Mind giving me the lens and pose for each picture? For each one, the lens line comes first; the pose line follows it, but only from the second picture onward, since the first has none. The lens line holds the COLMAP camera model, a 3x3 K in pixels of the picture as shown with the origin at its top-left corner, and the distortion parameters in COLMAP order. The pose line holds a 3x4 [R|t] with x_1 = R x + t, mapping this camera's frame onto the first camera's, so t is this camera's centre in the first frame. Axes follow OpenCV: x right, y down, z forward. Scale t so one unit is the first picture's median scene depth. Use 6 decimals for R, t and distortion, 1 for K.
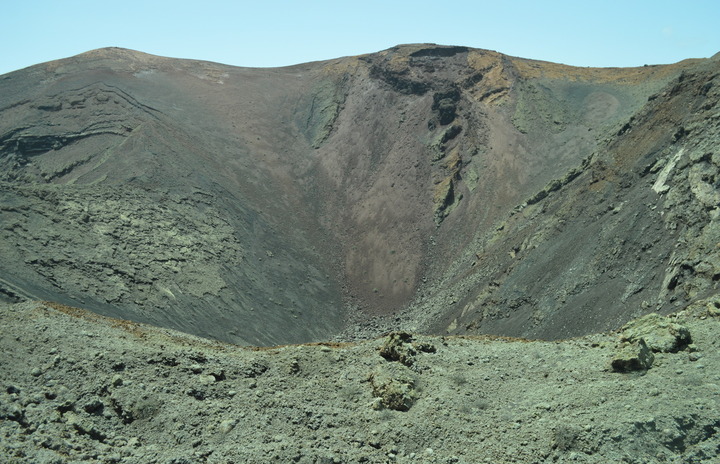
lens RADIAL K [[626.7, 0, 360.0], [0, 626.7, 232.0], [0, 0, 1]] dist [0.002792, -0.000960]
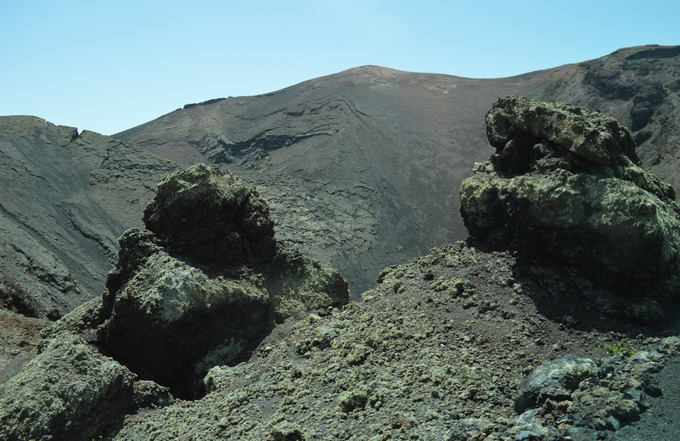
lens RADIAL K [[548.4, 0, 340.0], [0, 548.4, 220.5], [0, 0, 1]] dist [-0.010645, -0.006616]
pose [[0.865568, 0.095394, -0.491621, 0.146153], [-0.103569, 0.994565, 0.010637, -0.006825], [0.489964, 0.041710, 0.870744, 0.101598]]
